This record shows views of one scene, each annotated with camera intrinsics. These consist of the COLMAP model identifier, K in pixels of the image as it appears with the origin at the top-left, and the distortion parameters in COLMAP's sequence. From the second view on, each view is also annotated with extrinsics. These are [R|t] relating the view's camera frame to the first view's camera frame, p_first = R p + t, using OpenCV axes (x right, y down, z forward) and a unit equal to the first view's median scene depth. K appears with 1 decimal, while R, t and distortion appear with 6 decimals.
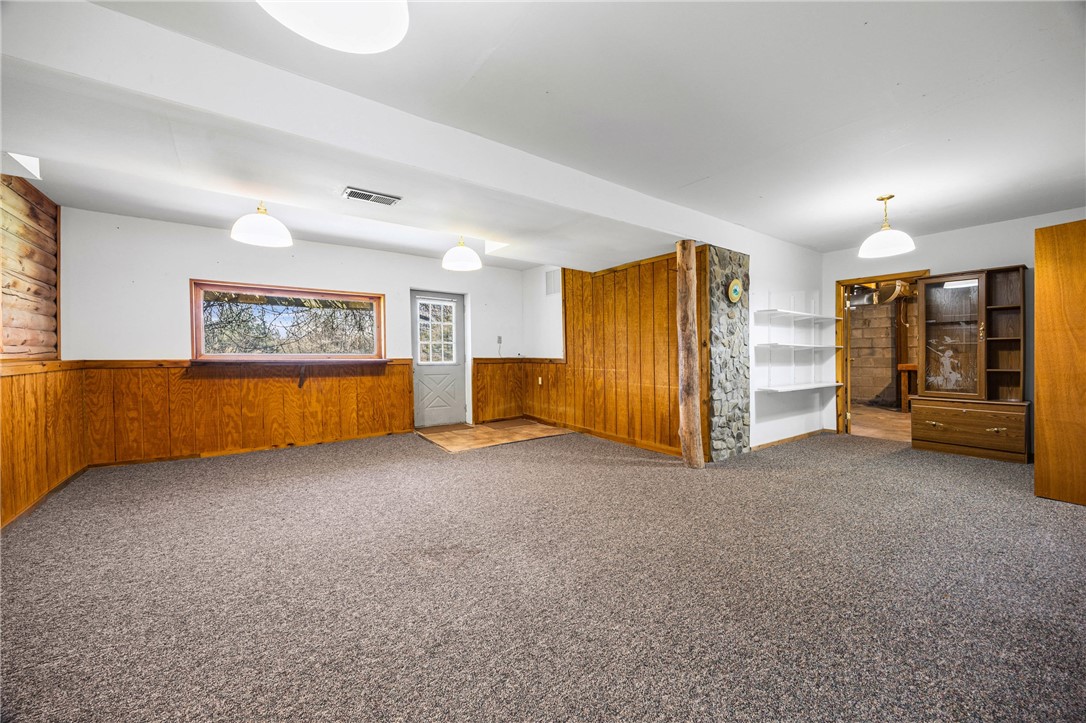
lens RADIAL K [[405.4, 0, 543.0], [0, 405.4, 361.5], [0, 0, 1]] dist [-0.001083, -0.000177]
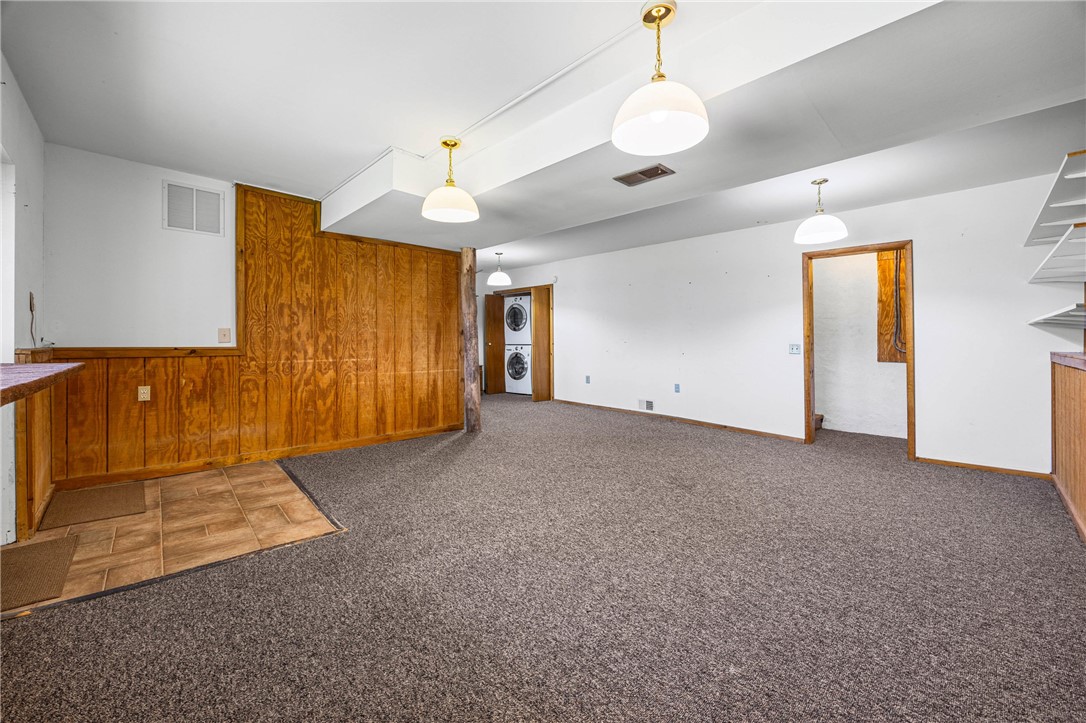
lens RADIAL K [[423.4, 0, 539.1], [0, 423.4, 342.4], [0, 0, 1]] dist [-0.001844, -0.000005]
pose [[-0.116174, -0.006547, 0.993207, -0.733310], [0.011511, 0.999902, 0.007937, -0.017044], [-0.993162, 0.012355, -0.116087, 0.743817]]
